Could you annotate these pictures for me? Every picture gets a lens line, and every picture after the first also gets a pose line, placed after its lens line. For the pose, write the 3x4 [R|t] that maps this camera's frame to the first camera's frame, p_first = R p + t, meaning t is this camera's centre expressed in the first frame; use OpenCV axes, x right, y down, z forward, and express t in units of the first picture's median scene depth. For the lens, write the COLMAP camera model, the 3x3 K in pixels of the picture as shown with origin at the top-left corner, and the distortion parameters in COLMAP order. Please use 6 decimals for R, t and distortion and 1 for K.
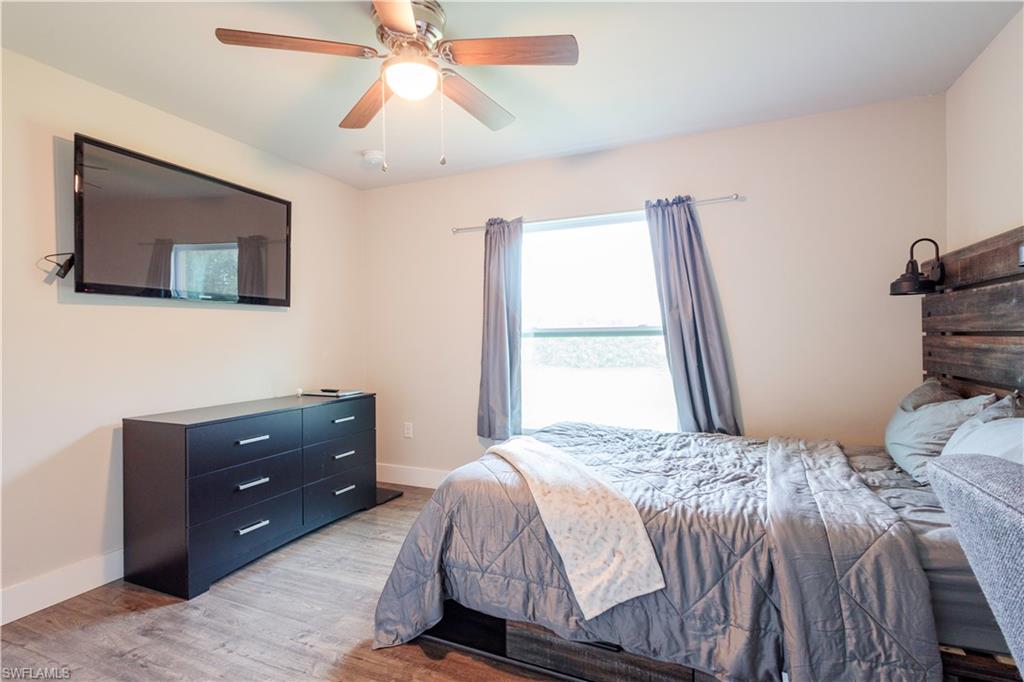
lens RADIAL K [[474.3, 0, 512.8], [0, 474.3, 337.9], [0, 0, 1]] dist [0.001493, -0.000045]
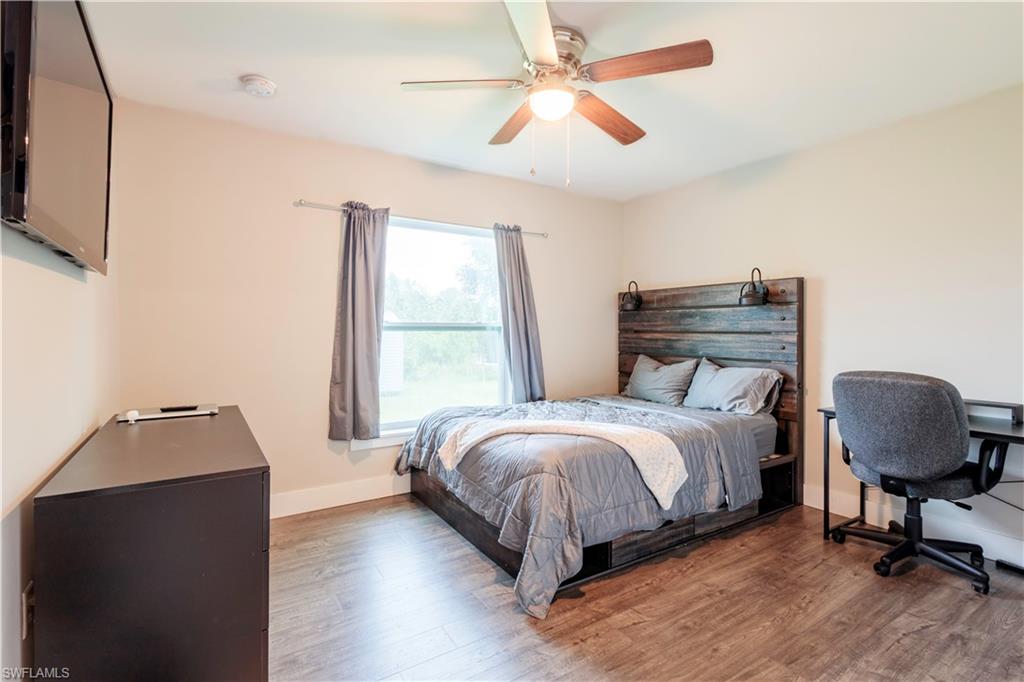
lens RADIAL K [[474.4, 0, 499.5], [0, 474.4, 333.1], [0, 0, 1]] dist [-0.000844, -0.000166]
pose [[0.566128, 0.006428, 0.824292, -0.795164], [-0.008473, 0.999962, -0.001979, 0.003955], [-0.824274, -0.005864, 0.566161, 0.302784]]
